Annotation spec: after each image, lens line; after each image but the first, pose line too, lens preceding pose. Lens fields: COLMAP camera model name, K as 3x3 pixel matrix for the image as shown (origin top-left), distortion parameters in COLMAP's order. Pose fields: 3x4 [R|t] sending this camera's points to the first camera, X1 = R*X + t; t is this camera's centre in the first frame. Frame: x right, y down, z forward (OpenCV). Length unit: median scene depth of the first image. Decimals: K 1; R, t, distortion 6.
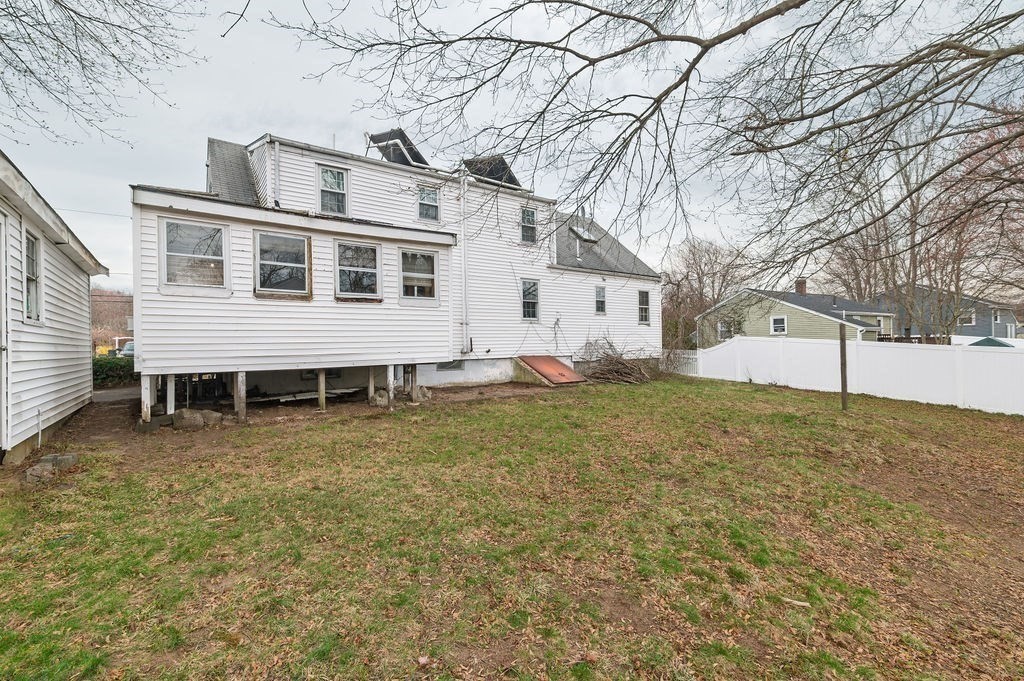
lens RADIAL K [[469.1, 0, 512.0], [0, 469.1, 340.5], [0, 0, 1]] dist [0.000559, 0.000056]
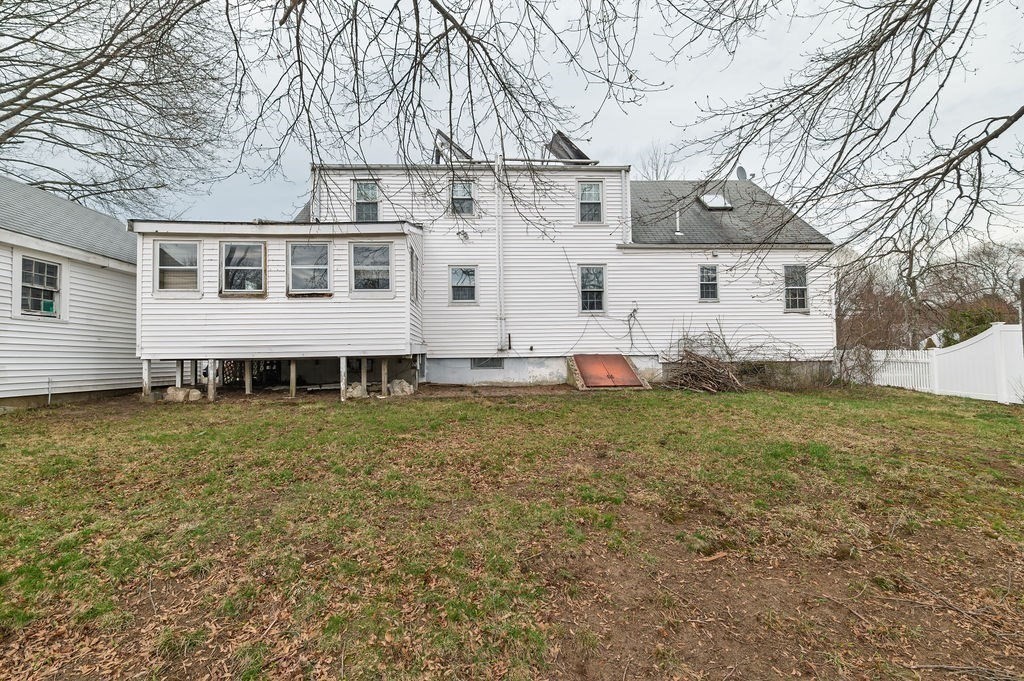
lens RADIAL K [[479.0, 0, 511.5], [0, 479.0, 347.0], [0, 0, 1]] dist [0.000884, 0.000435]
pose [[0.841701, -0.013993, -0.539762, 0.411025], [0.008003, 0.999878, -0.013442, 0.031852], [0.539884, 0.006994, 0.841710, 0.204330]]
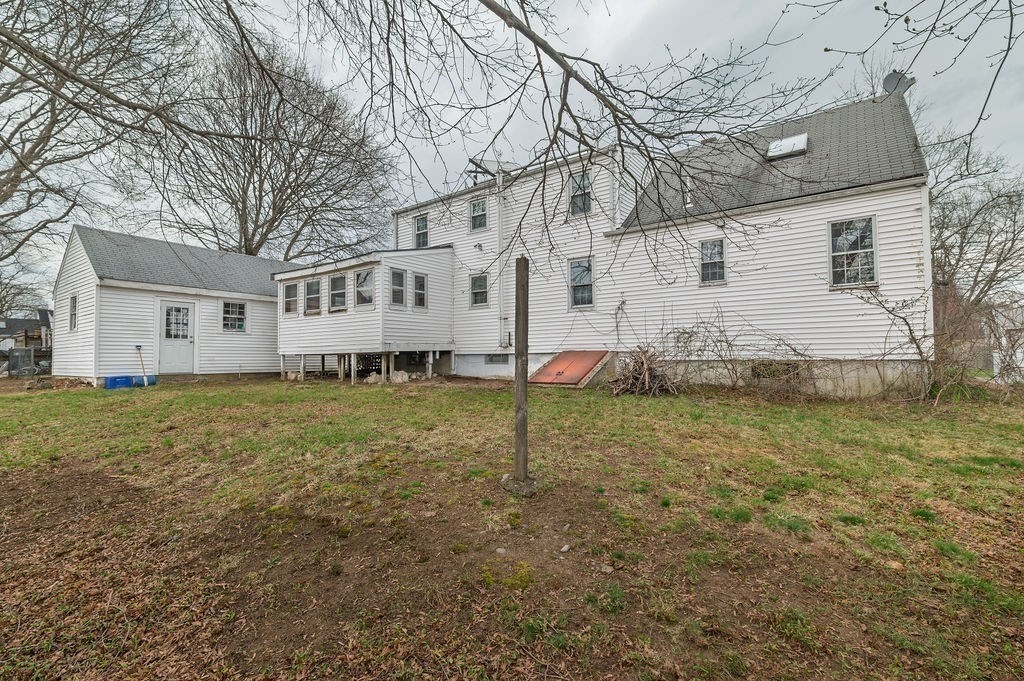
lens RADIAL K [[474.1, 0, 512.0], [0, 474.1, 340.5], [0, 0, 1]] dist [-0.000597, 0.000040]
pose [[0.289953, -0.023360, -0.956756, 0.852283], [0.011349, 0.999716, -0.020970, 0.032338], [0.956973, -0.004778, 0.290136, 0.689634]]
